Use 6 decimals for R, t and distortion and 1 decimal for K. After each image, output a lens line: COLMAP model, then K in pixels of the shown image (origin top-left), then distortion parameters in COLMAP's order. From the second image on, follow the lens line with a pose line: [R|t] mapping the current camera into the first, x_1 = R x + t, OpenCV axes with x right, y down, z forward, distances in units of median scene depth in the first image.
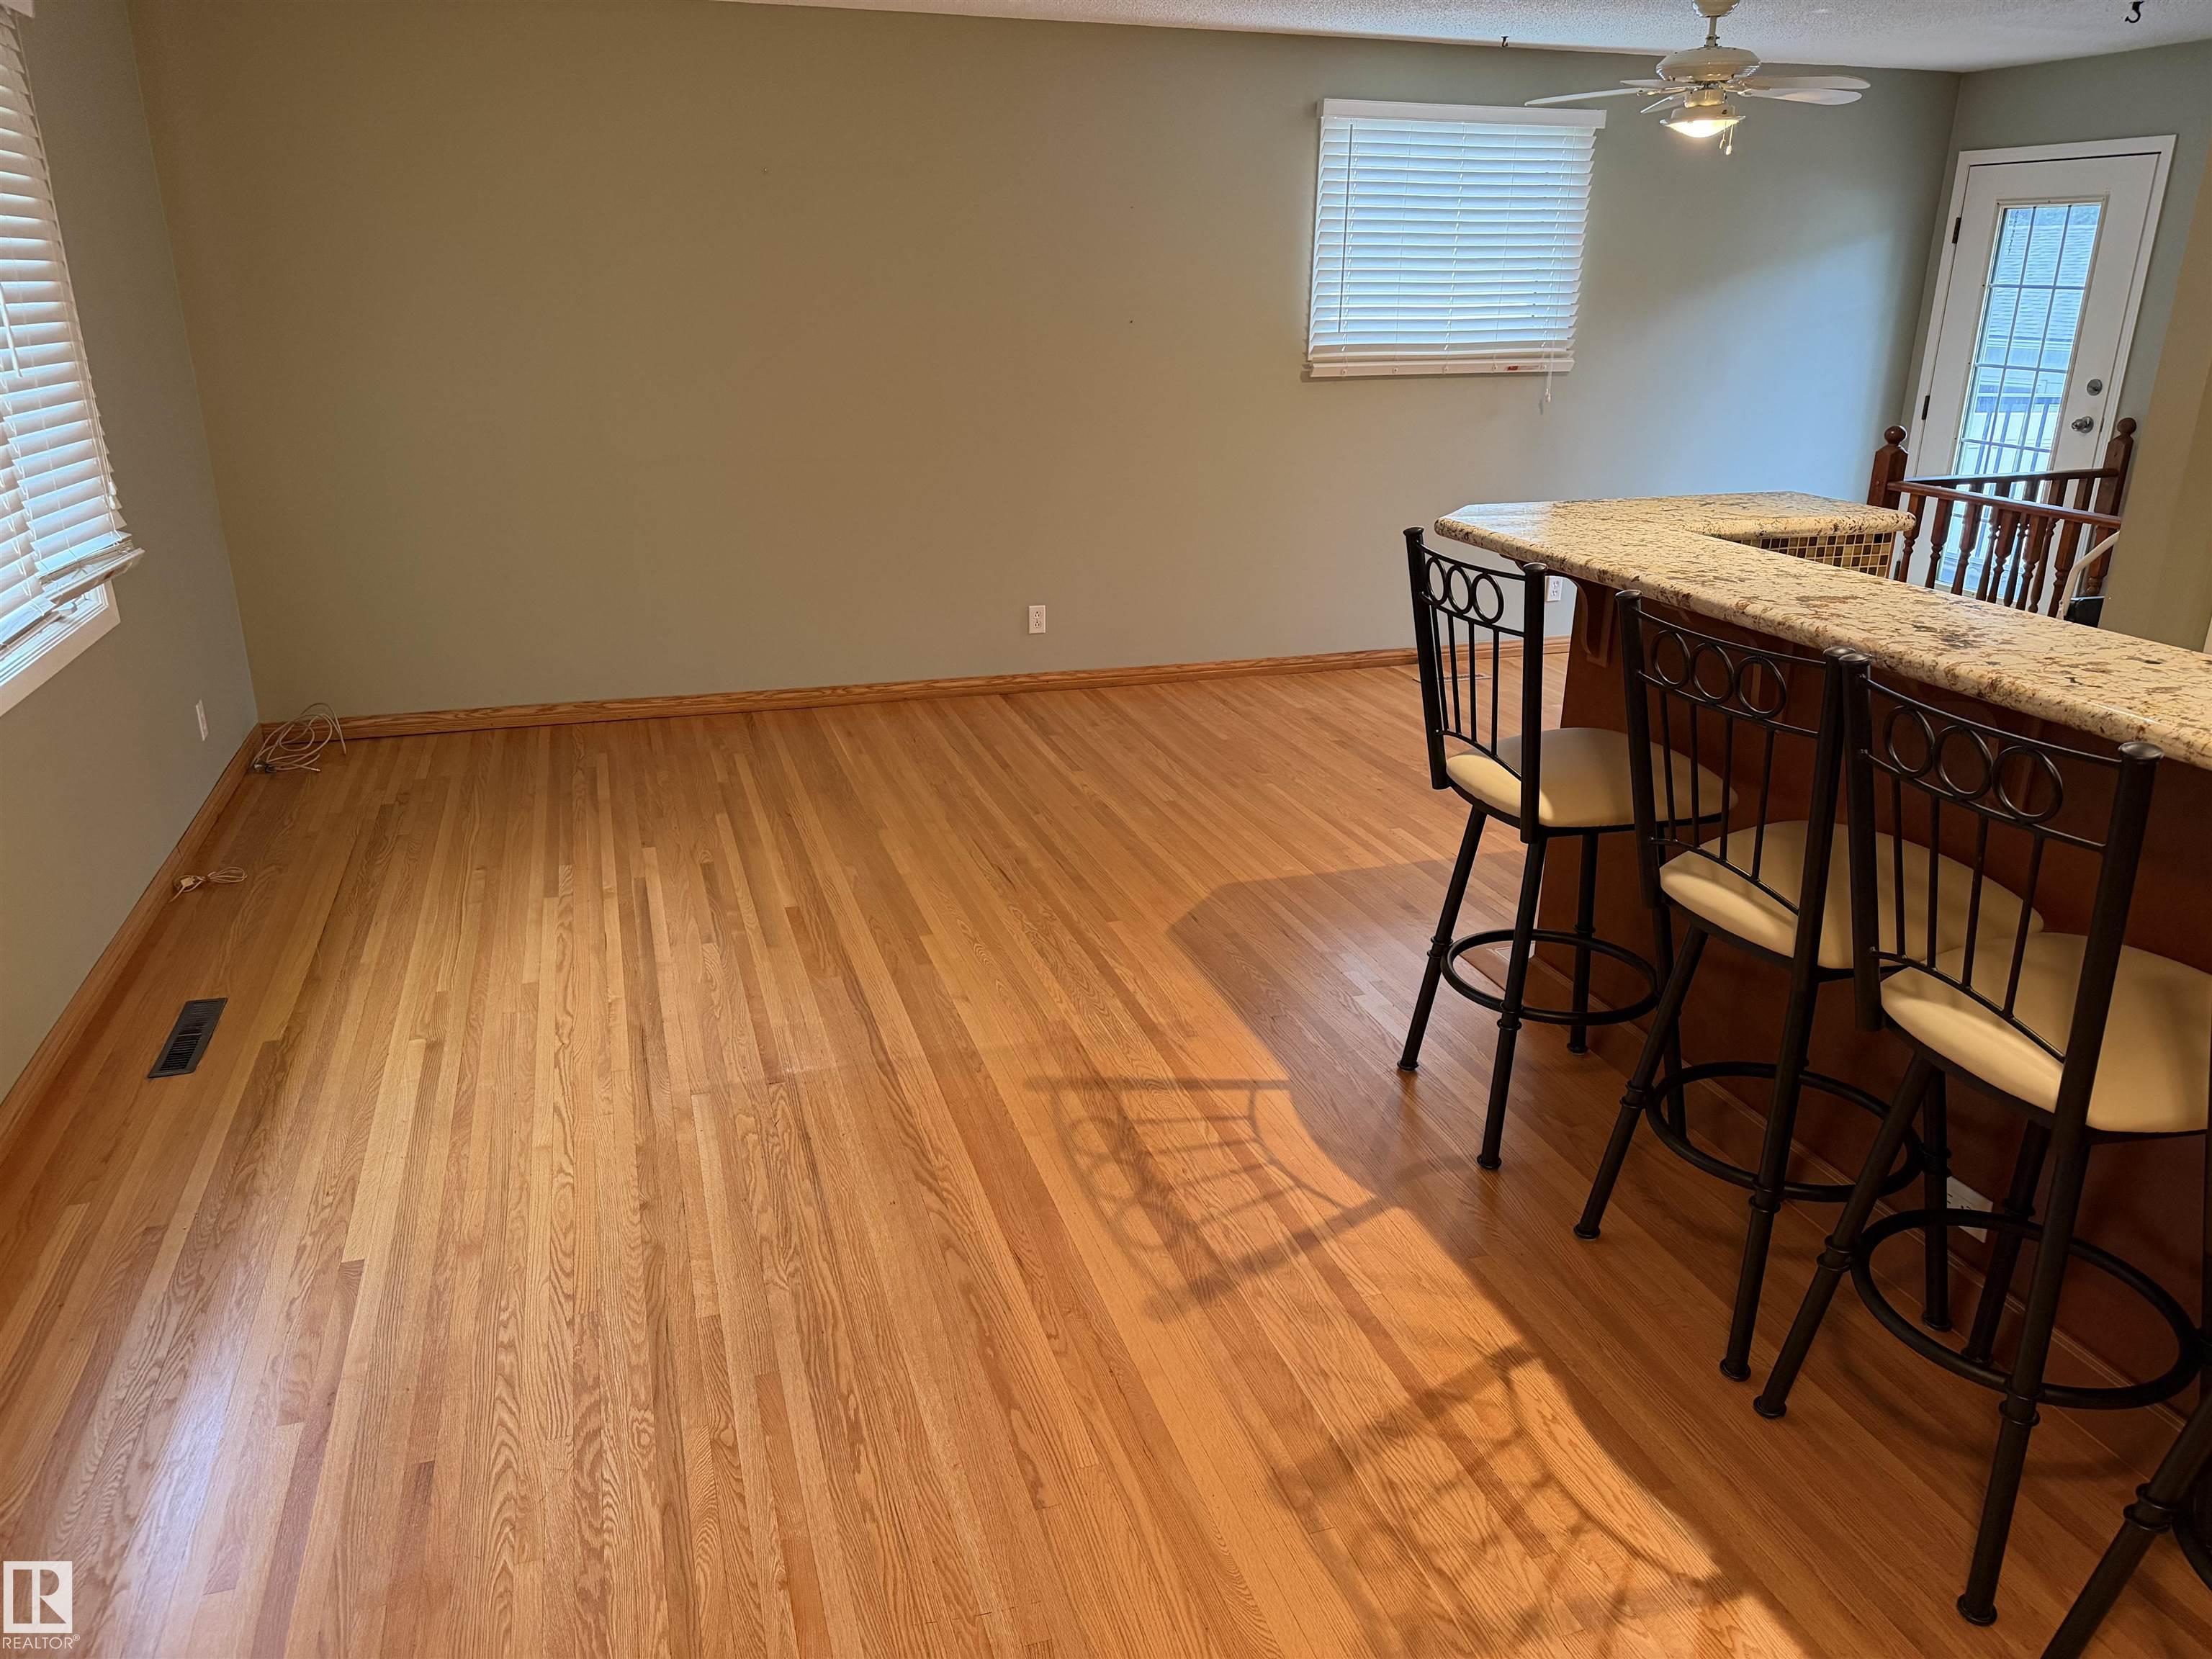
lens RADIAL K [[1538.6, 0, 1085.4], [0, 1538.6, 843.1], [0, 0, 1]] dist [0.055647, -0.071354]
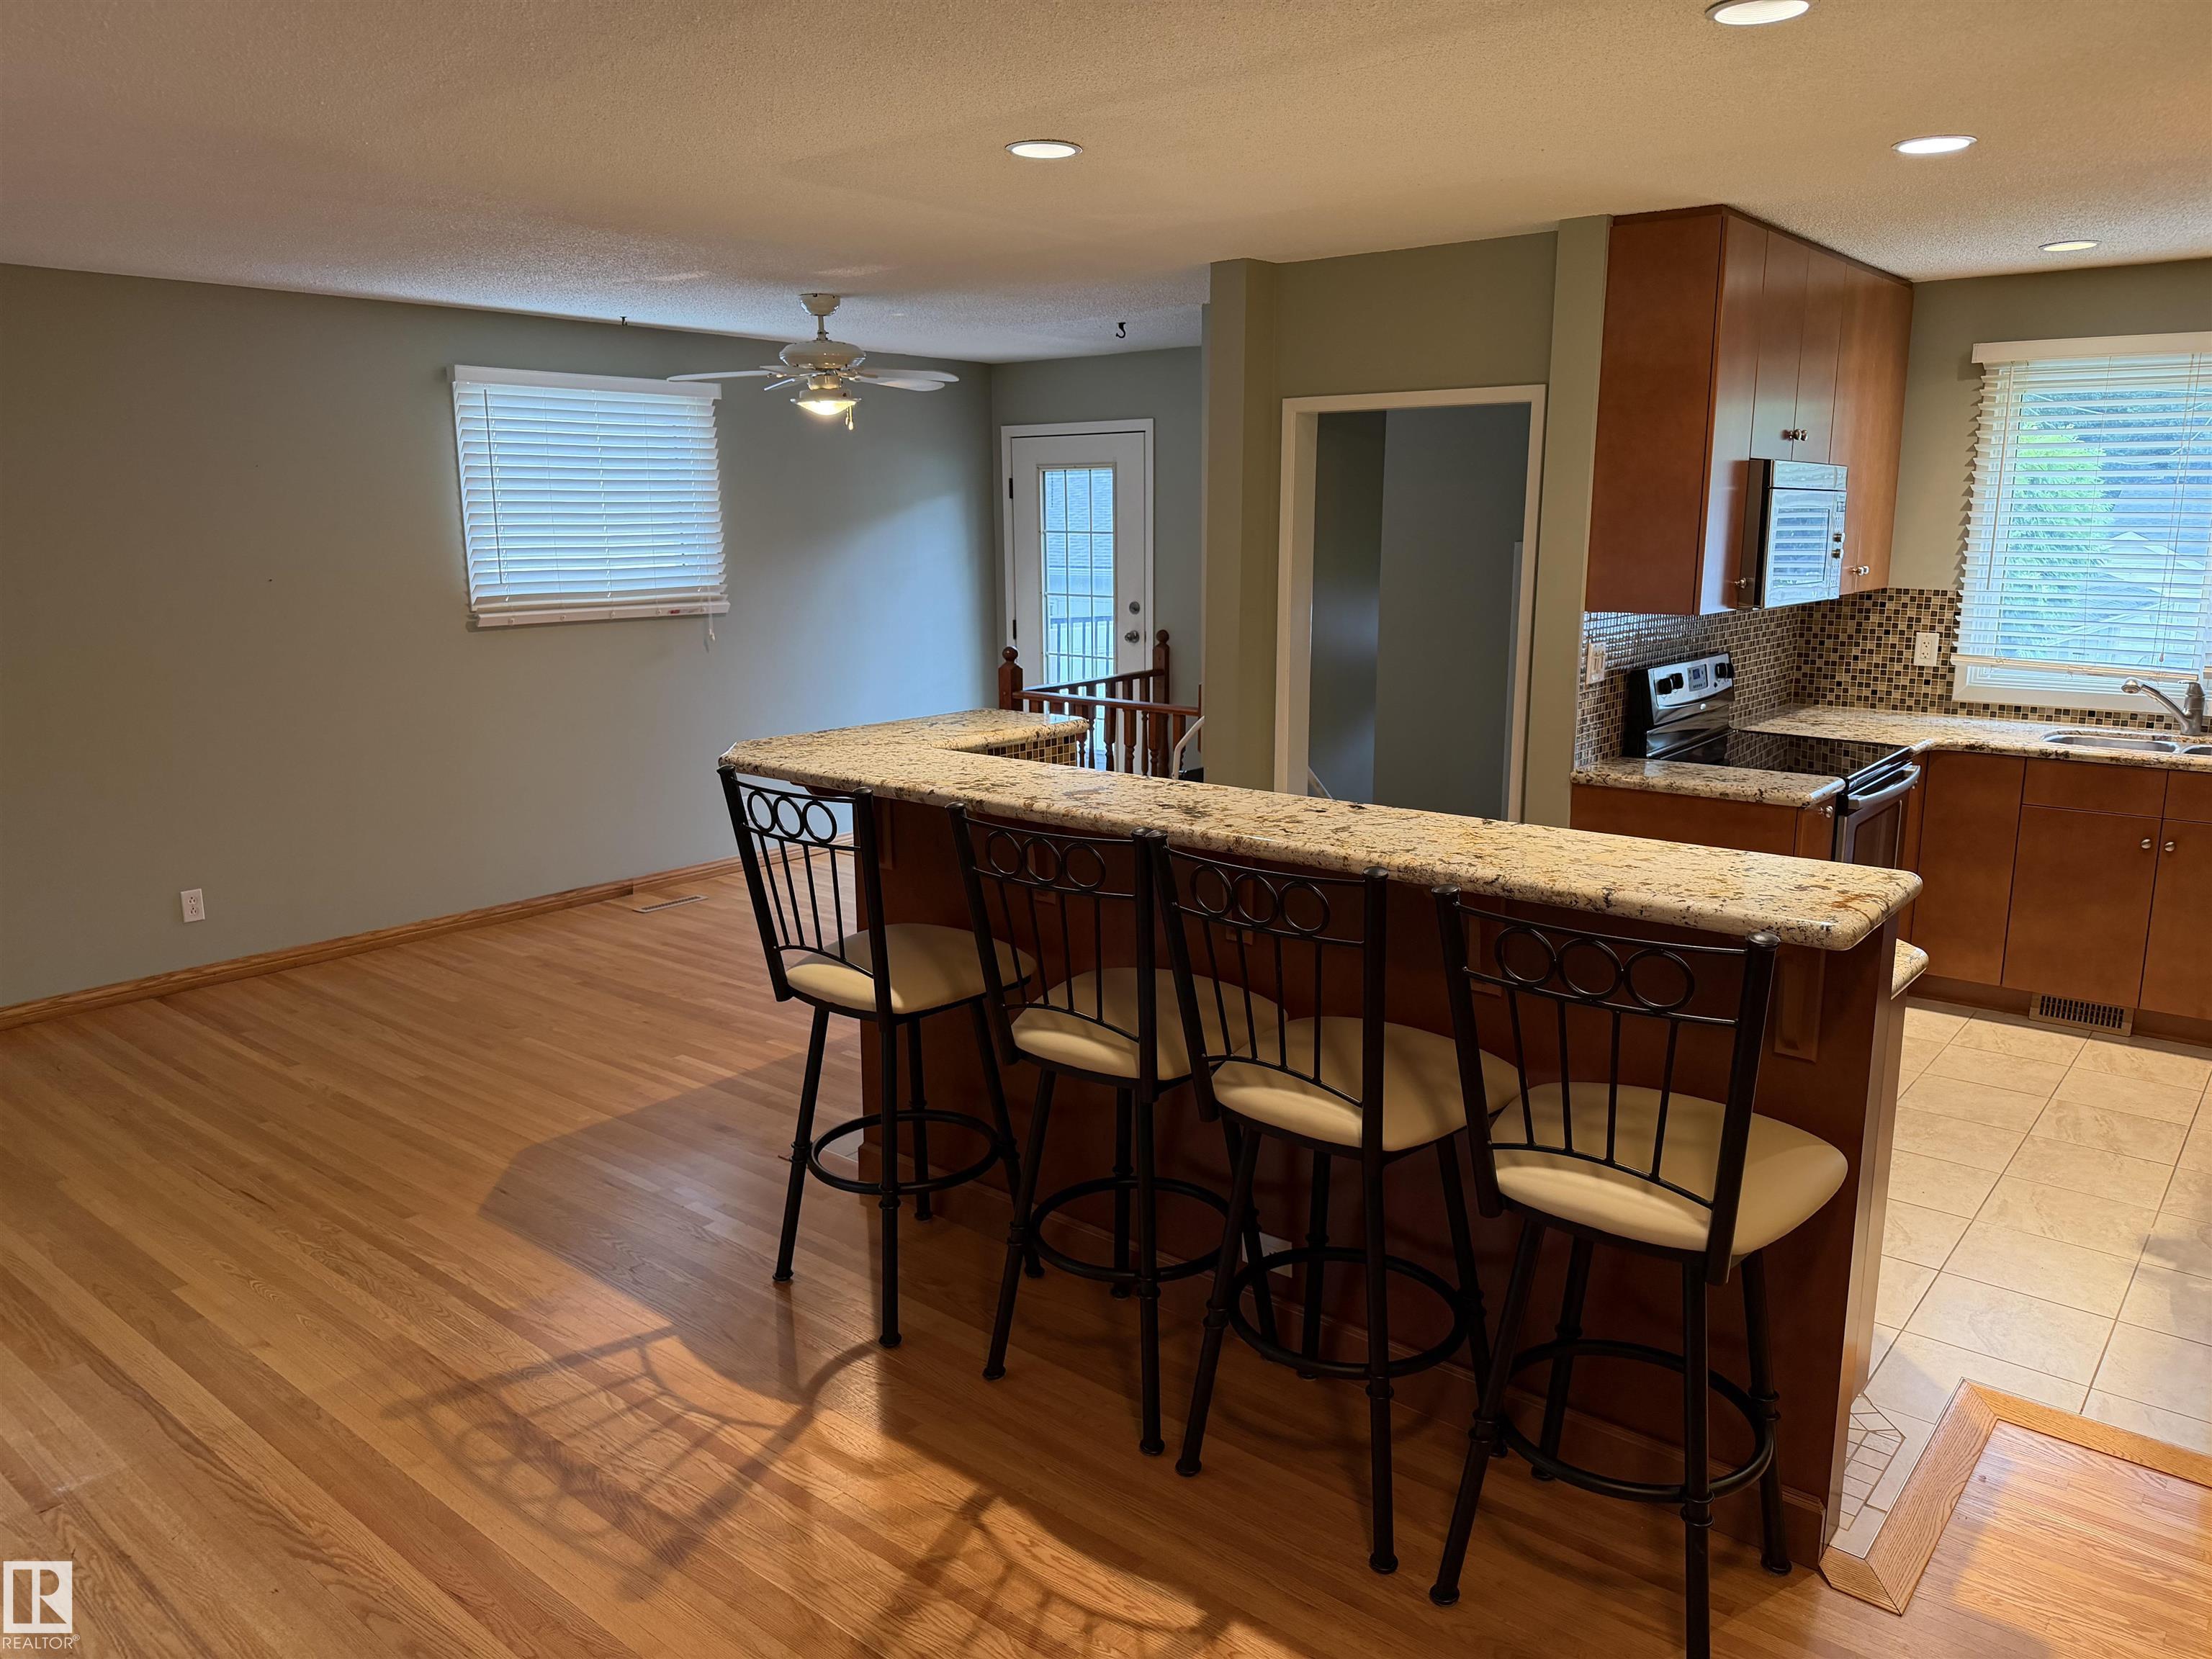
lens RADIAL K [[1538.6, 0, 1116.5], [0, 1538.6, 829.7], [0, 0, 1]] dist [0.055647, -0.071354]
pose [[0.835766, -0.118502, 0.536146, -0.127529], [0.197579, 0.975933, -0.092288, -0.006534], [-0.512306, 0.183063, 0.839065, -0.032283]]
